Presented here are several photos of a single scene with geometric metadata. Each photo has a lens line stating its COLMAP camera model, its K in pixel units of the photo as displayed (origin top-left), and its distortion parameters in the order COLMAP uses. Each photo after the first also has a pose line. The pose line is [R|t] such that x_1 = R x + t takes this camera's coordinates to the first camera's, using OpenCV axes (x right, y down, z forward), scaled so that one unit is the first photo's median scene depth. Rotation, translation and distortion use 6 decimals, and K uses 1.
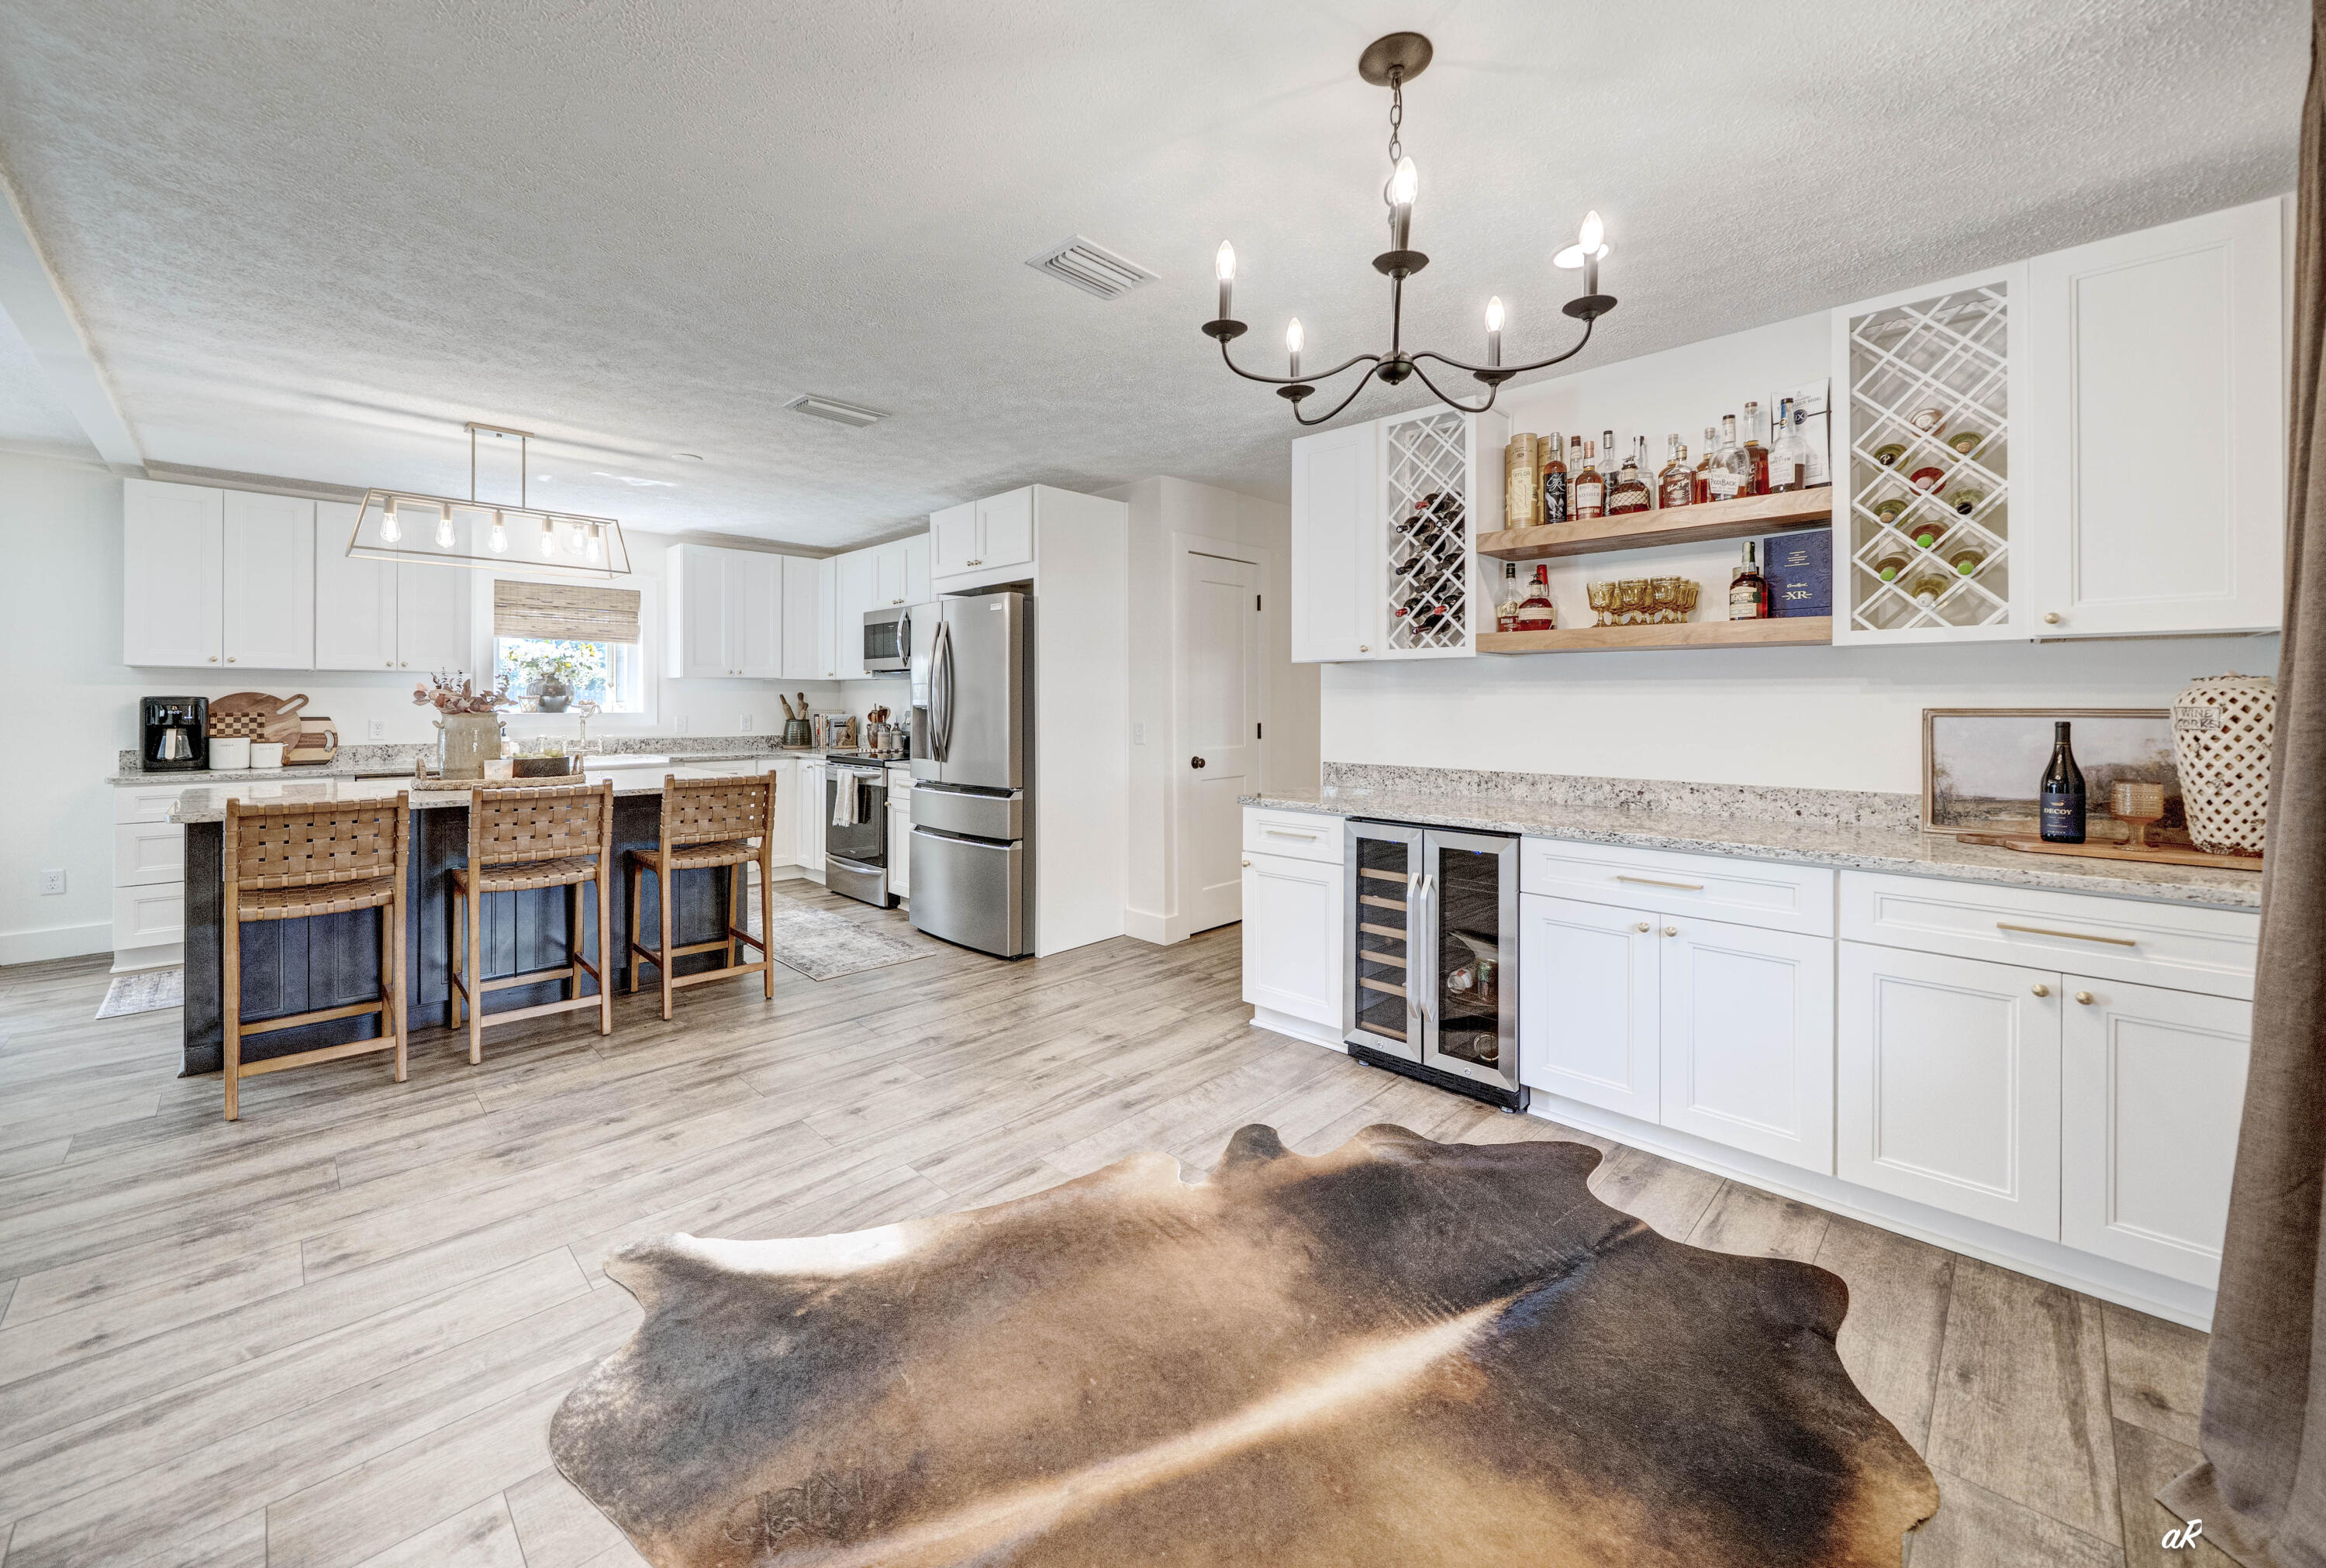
lens RADIAL K [[889.4, 0, 1154.8], [0, 889.4, 702.1], [0, 0, 1]] dist [-0.003682, 0.000406]
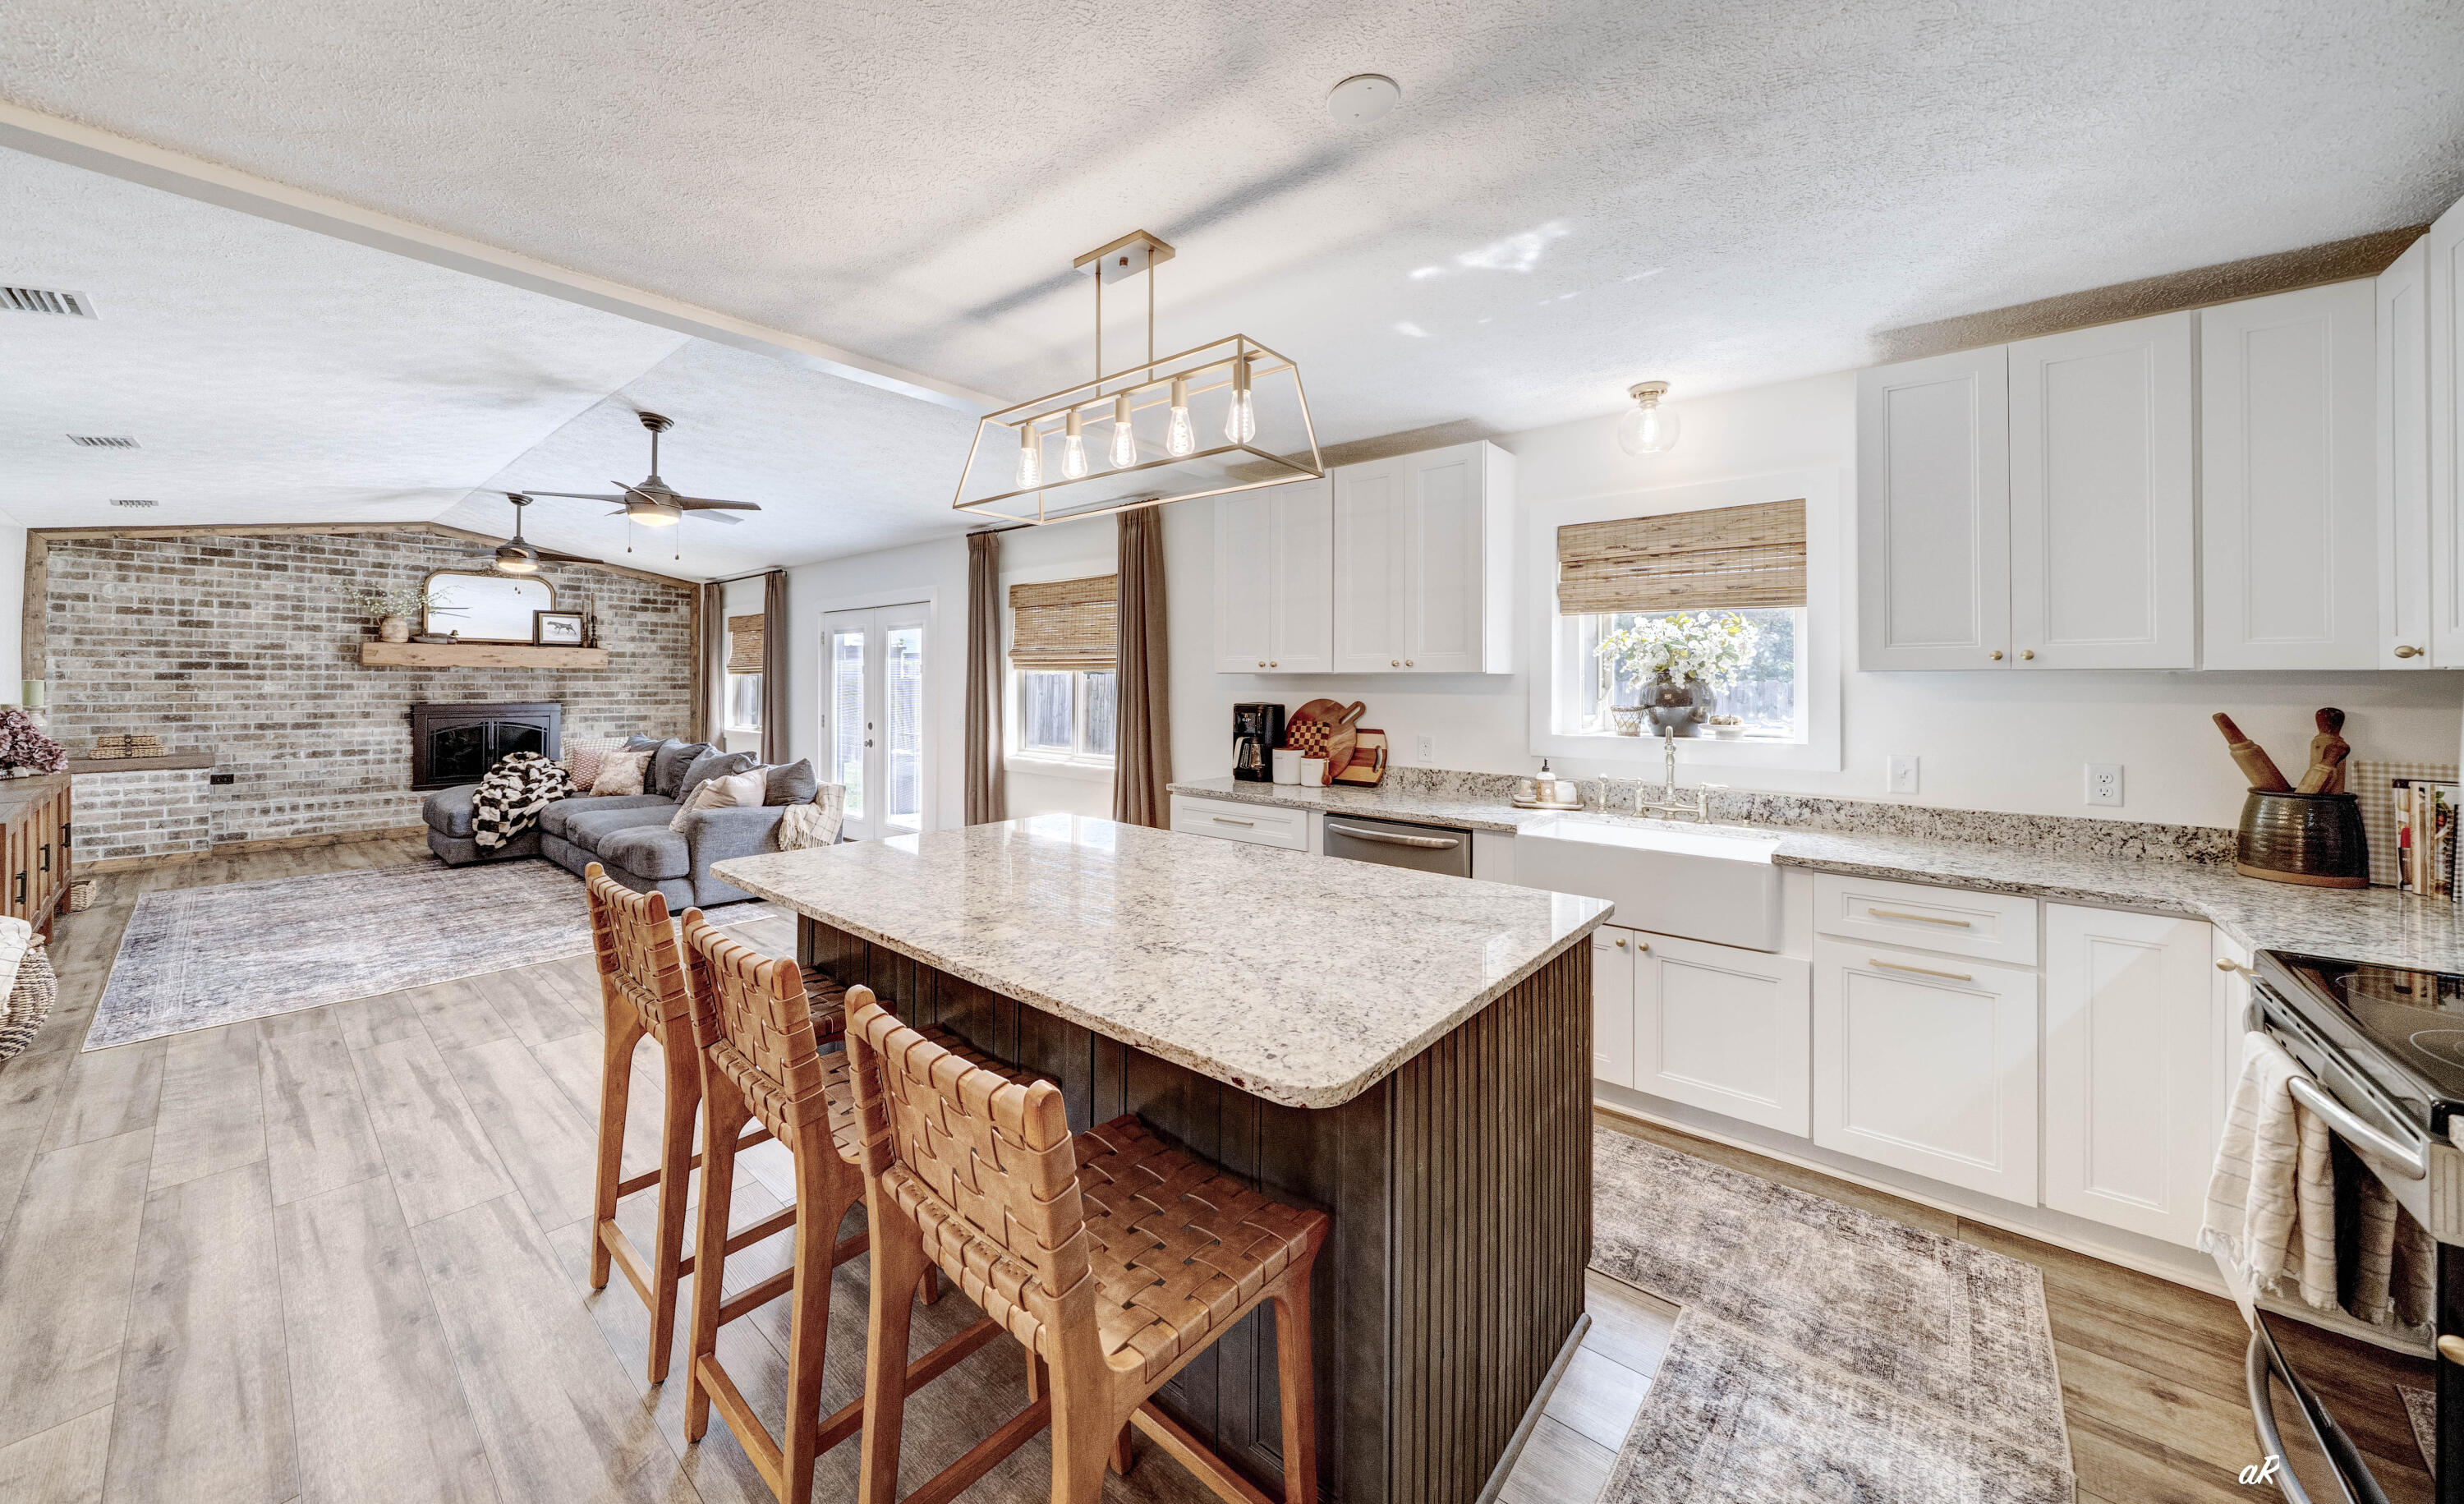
lens RADIAL K [[861.3, 0, 1185.2], [0, 861.3, 674.7], [0, 0, 1]] dist [-0.010511, 0.000362]
pose [[0.052015, -0.007856, -0.998615, -0.235519], [-0.003206, 0.999963, -0.008034, -0.042092], [0.998641, 0.003620, 0.051987, 1.220324]]
